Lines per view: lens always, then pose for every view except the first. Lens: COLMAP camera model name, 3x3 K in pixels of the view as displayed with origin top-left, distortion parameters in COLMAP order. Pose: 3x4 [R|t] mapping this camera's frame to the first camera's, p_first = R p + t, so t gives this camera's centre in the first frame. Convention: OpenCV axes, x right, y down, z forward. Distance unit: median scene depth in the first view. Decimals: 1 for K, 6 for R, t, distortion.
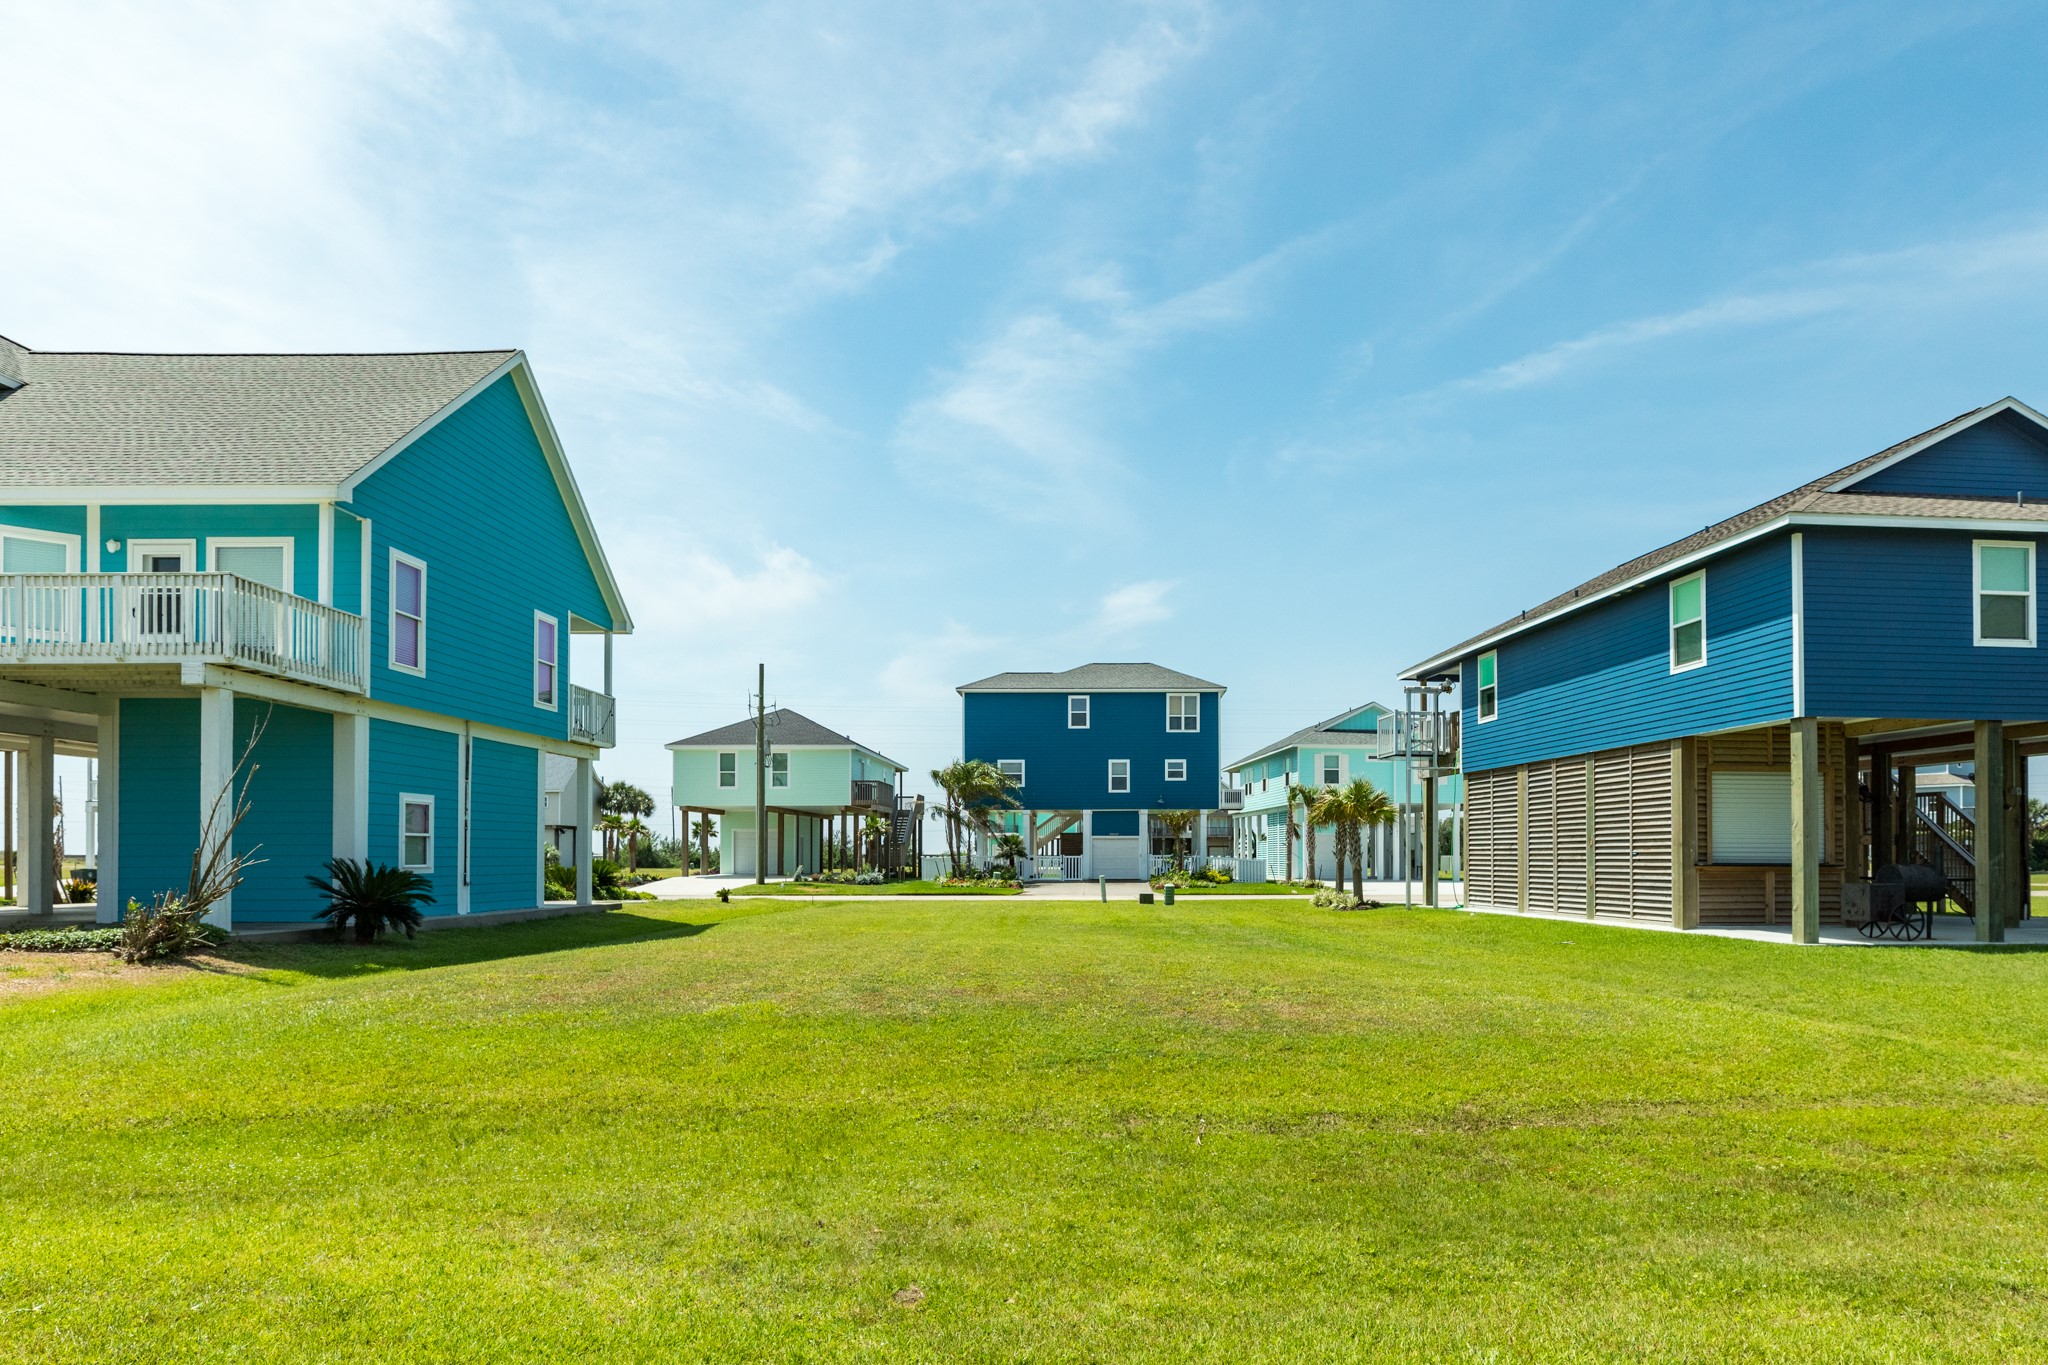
lens RADIAL K [[1243.9, 0, 1027.4], [0, 1243.9, 844.1], [0, 0, 1]] dist [-0.020688, 0.020855]
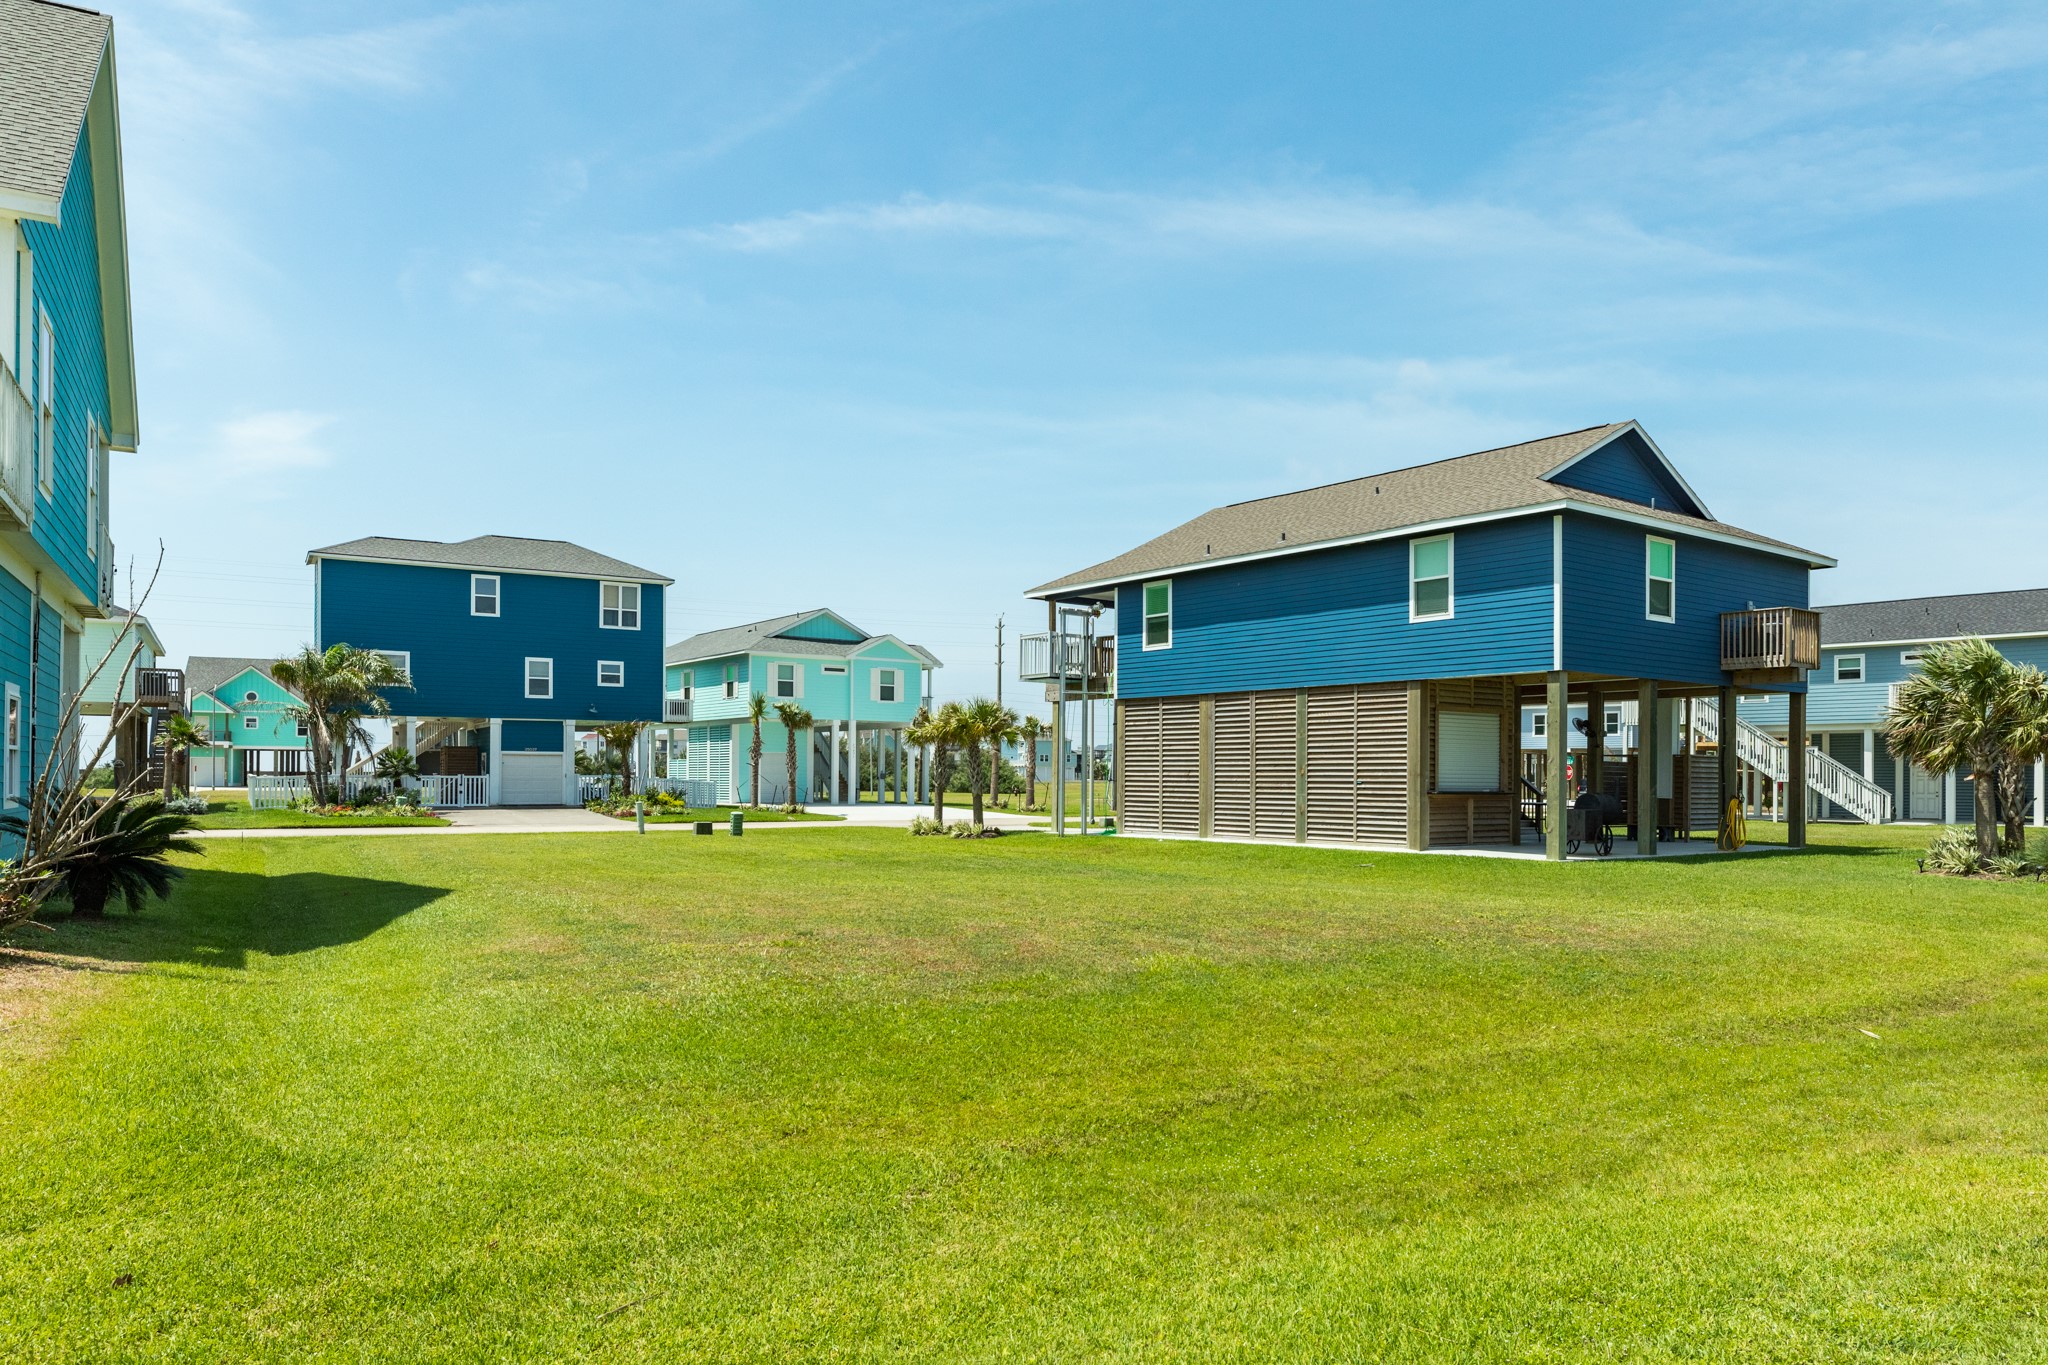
lens RADIAL K [[1452.2, 0, 1018.5], [0, 1452.2, 778.5], [0, 0, 1]] dist [0.011300, 0.001001]
pose [[0.849392, 0.005030, 0.527739, -0.331802], [-0.011814, 0.999885, 0.009484, -0.003259], [-0.527631, -0.014291, 0.849354, 0.048656]]
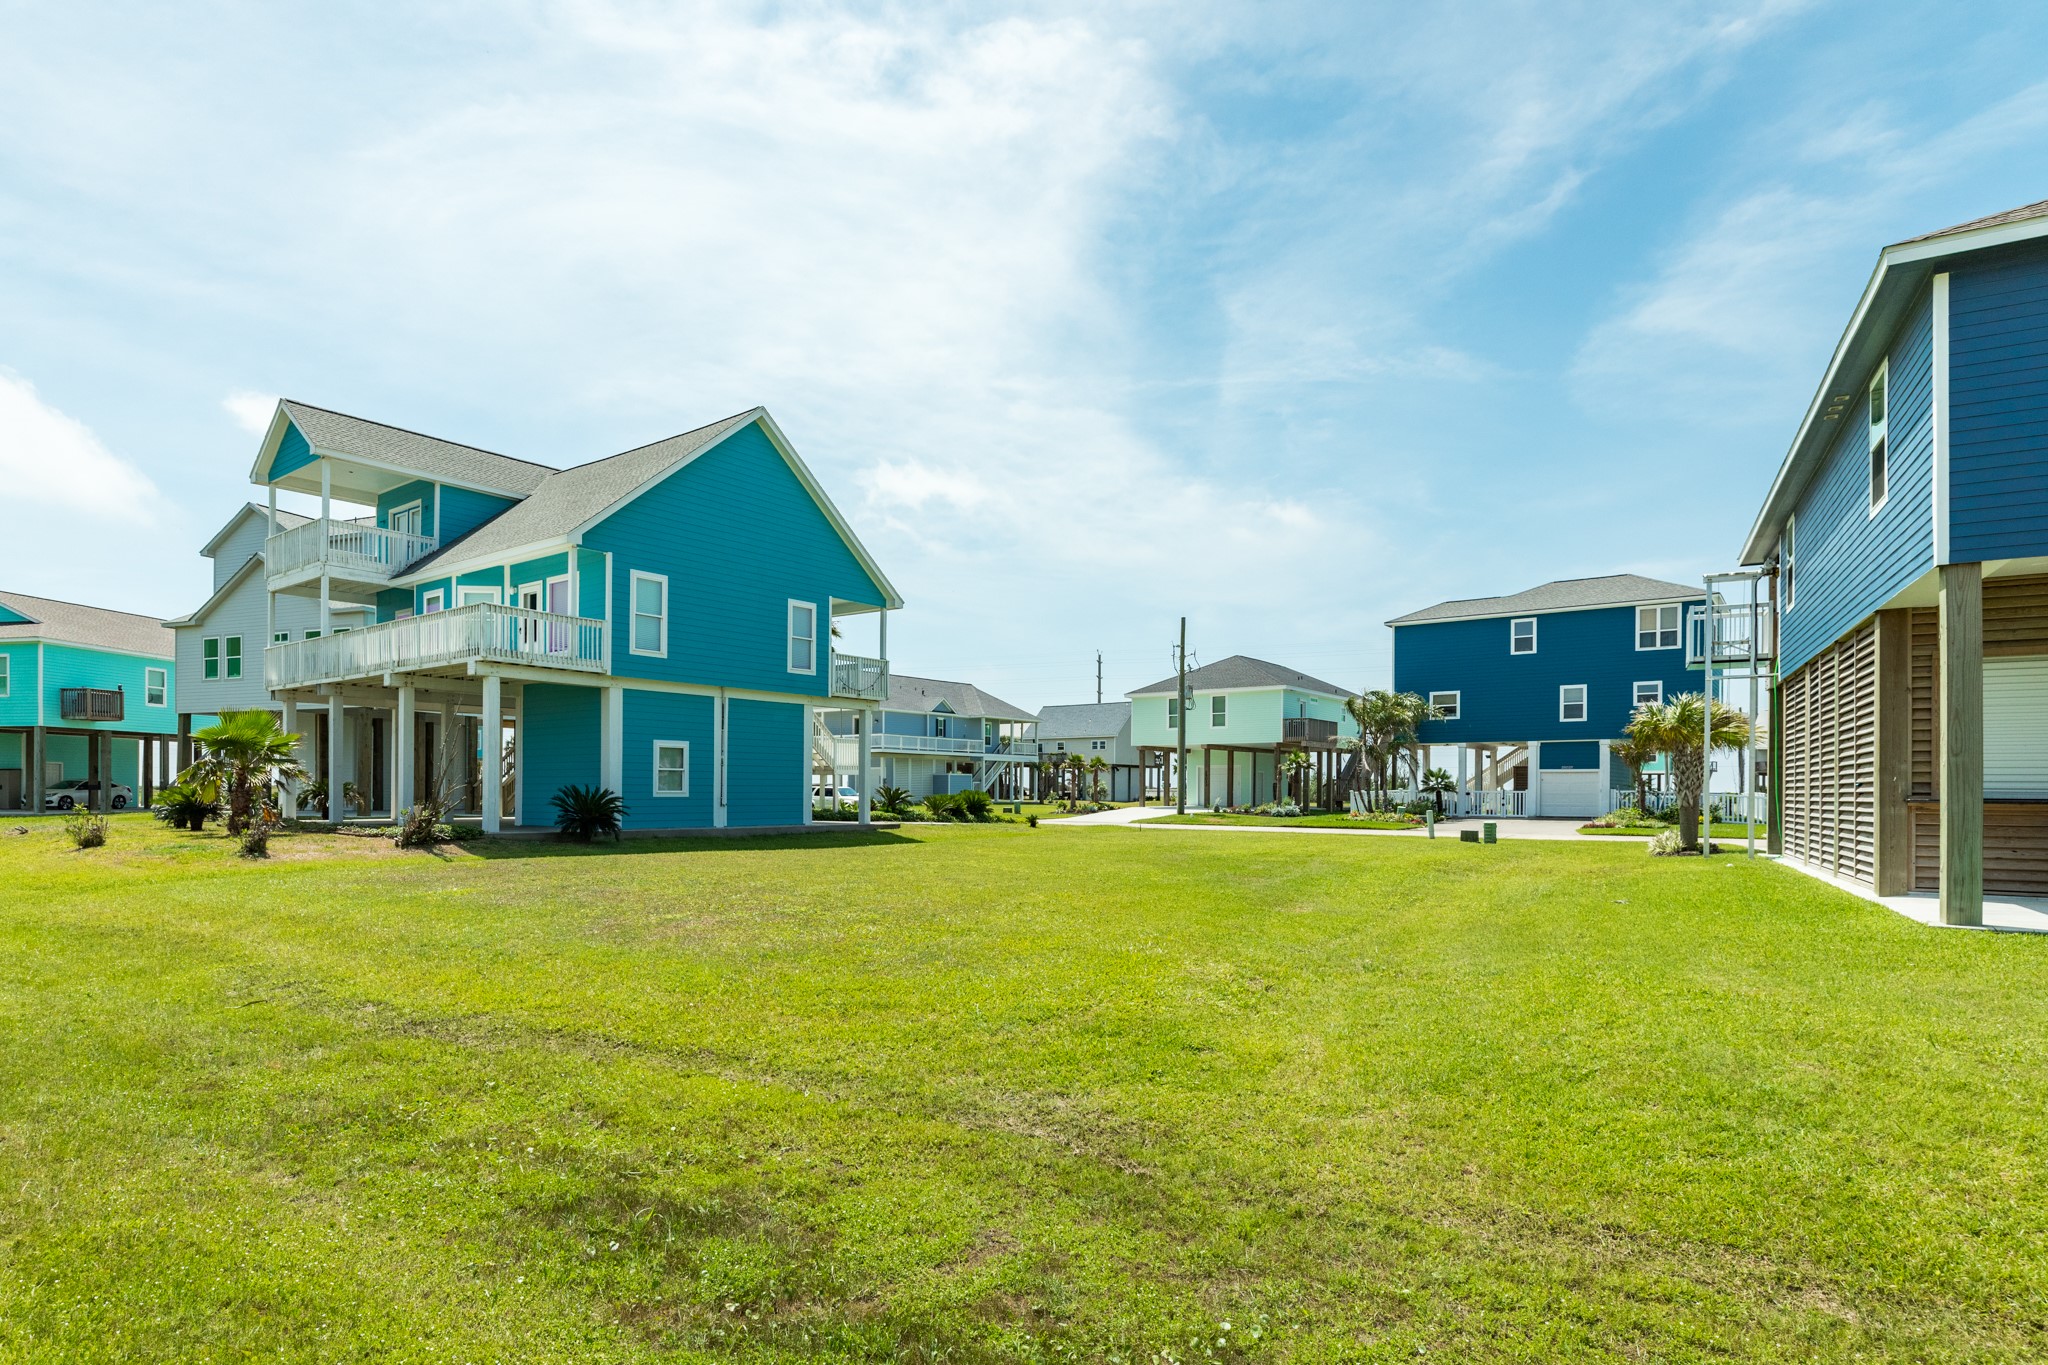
lens RADIAL K [[1056.8, 0, 852.1], [0, 1056.8, 784.4], [0, 0, 1]] dist [-0.005189, -0.001732]
pose [[0.774403, 0.002786, -0.632686, 0.313709], [-0.000241, 0.999992, 0.004108, 0.003300], [0.632692, -0.003029, 0.774398, 0.143916]]
